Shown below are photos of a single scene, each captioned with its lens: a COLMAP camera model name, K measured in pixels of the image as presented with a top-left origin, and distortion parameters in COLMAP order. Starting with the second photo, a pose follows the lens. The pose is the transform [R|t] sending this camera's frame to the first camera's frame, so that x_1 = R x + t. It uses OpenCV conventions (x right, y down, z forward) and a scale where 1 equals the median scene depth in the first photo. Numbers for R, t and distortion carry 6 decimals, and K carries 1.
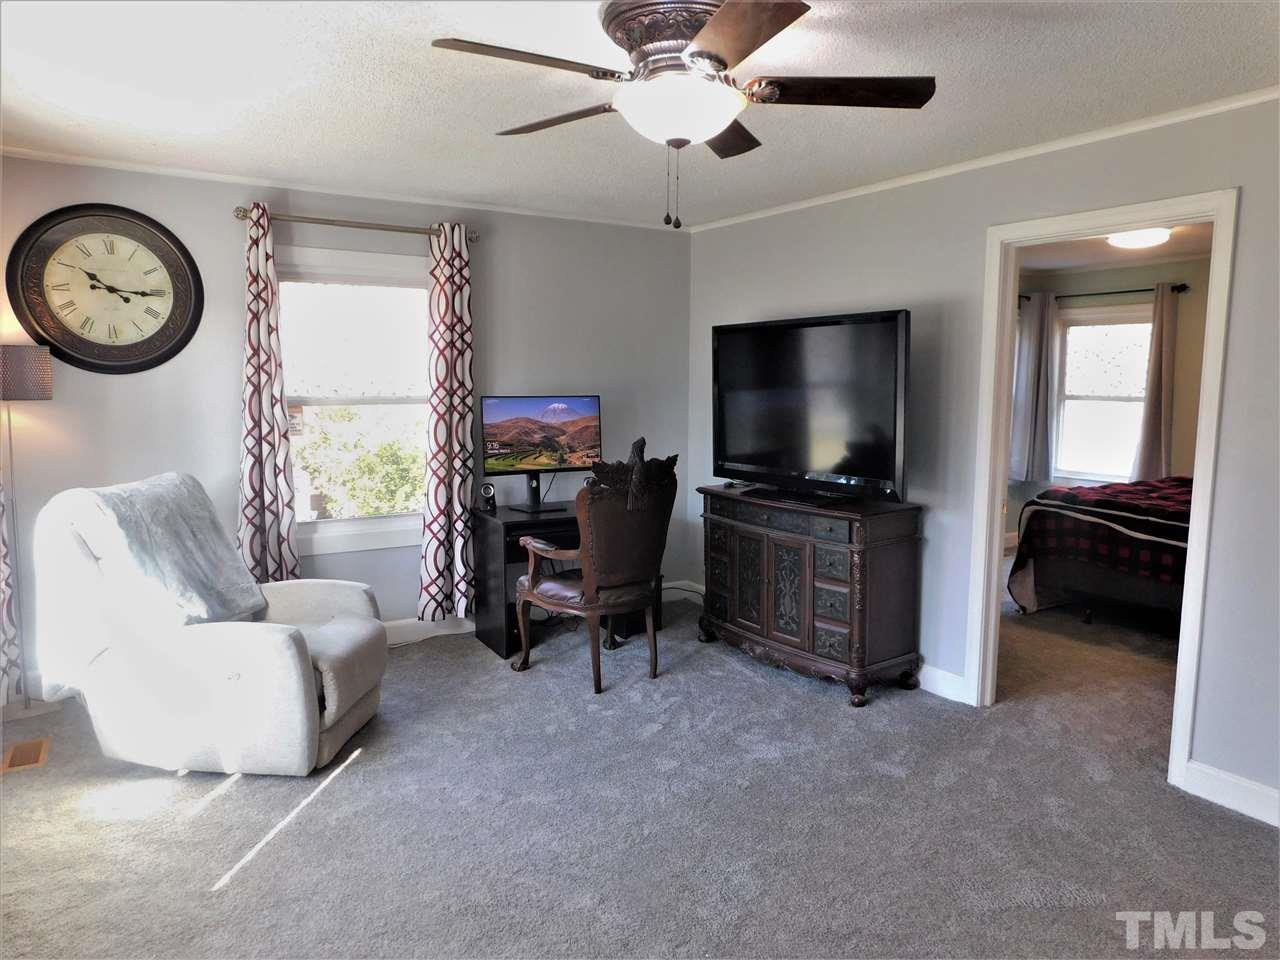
lens RADIAL K [[847.2, 0, 642.4], [0, 847.2, 485.3], [0, 0, 1]] dist [-0.069855, 0.055663]
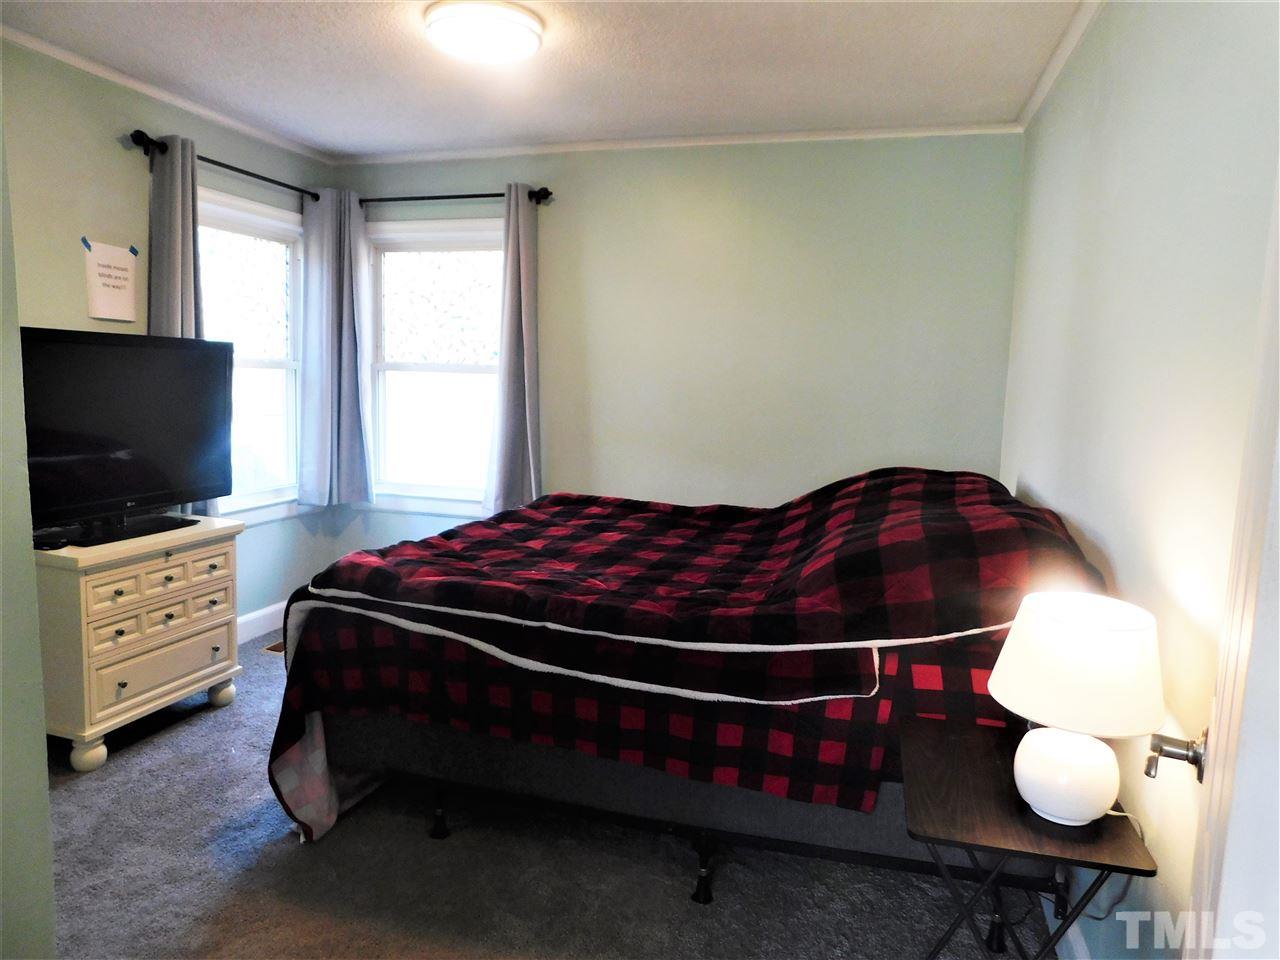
lens RADIAL K [[847.2, 0, 643.2], [0, 847.2, 481.5], [0, 0, 1]] dist [-0.069855, 0.055663]
pose [[0.742535, -0.067277, 0.666420, 0.420243], [0.054737, 0.997710, 0.039733, -0.062864], [-0.667567, 0.006974, 0.744517, 0.752091]]
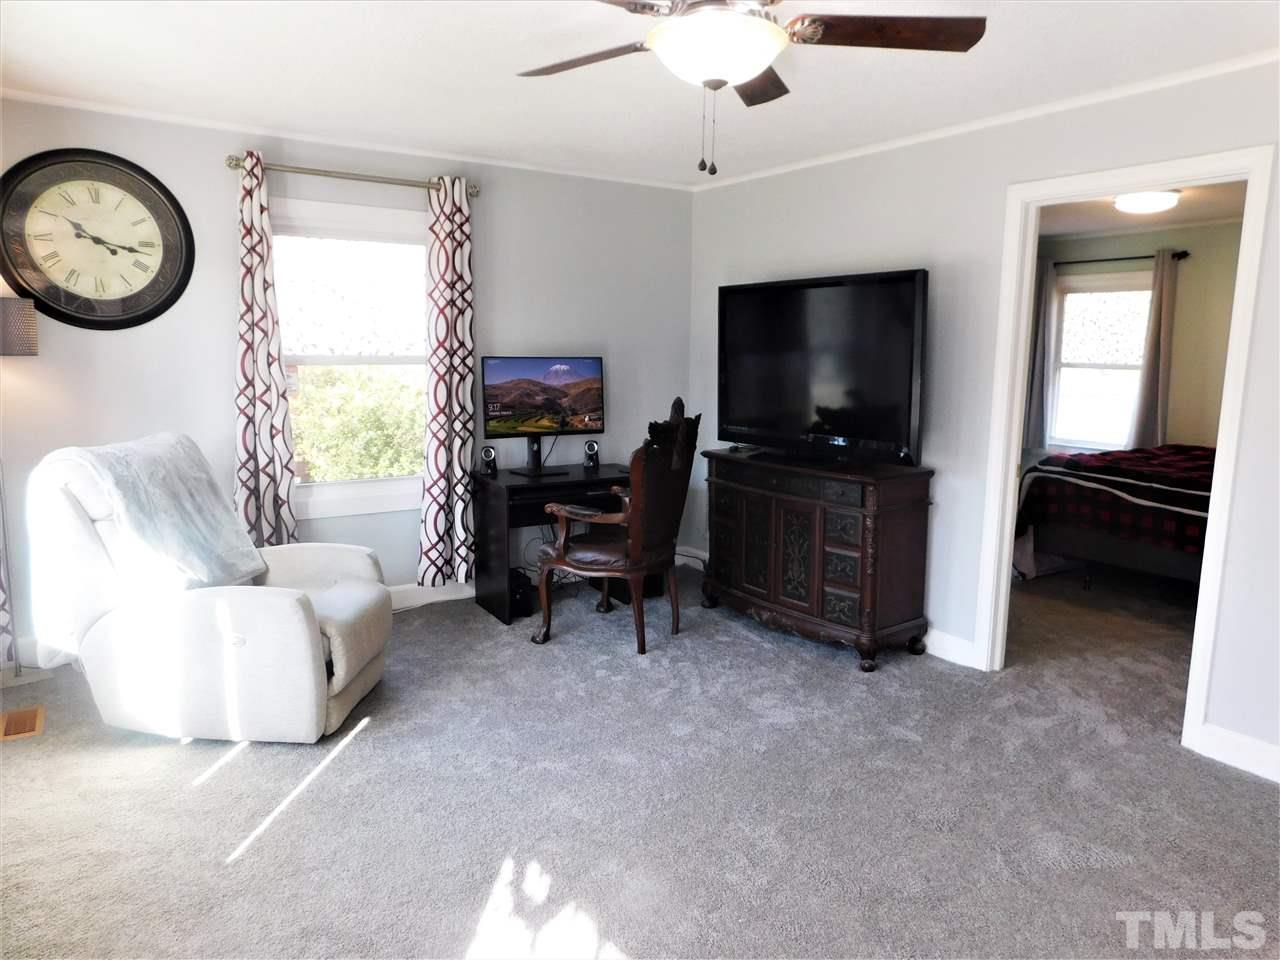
lens RADIAL K [[847.2, 0, 642.6], [0, 847.2, 486.3], [0, 0, 1]] dist [-0.069855, 0.055663]
pose [[0.999653, 0.003331, 0.026115, -0.036030], [-0.004309, 0.999287, 0.037512, 0.007749], [-0.025971, -0.037612, 0.998955, 0.019831]]
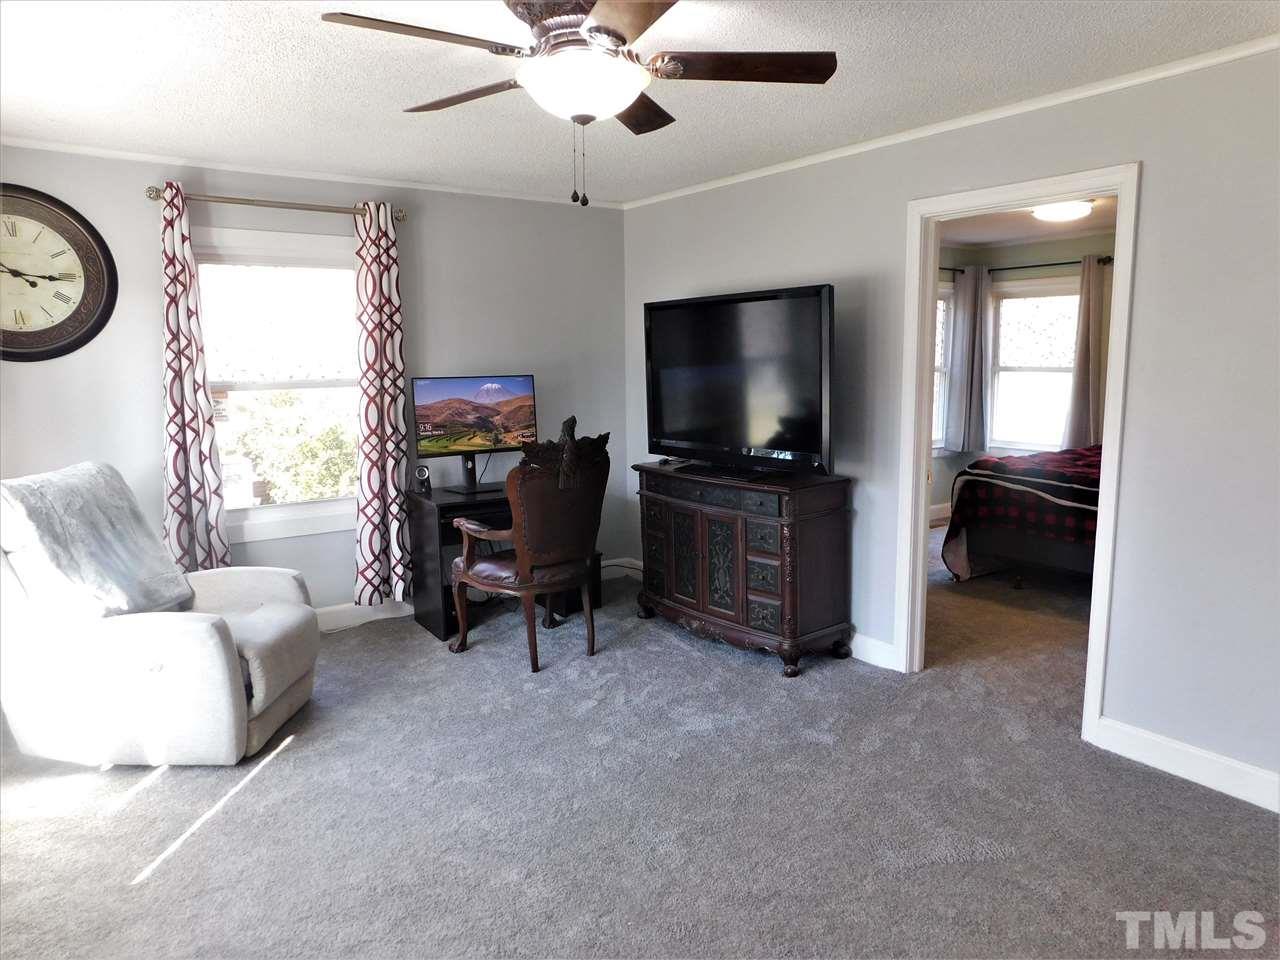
lens RADIAL K [[847.2, 0, 643.8], [0, 847.2, 485.8], [0, 0, 1]] dist [-0.069855, 0.055663]
pose [[0.998353, -0.023489, 0.052344, 0.029930], [0.022117, 0.999400, 0.026647, 0.000873], [-0.052939, -0.025446, 0.998273, -0.003991]]
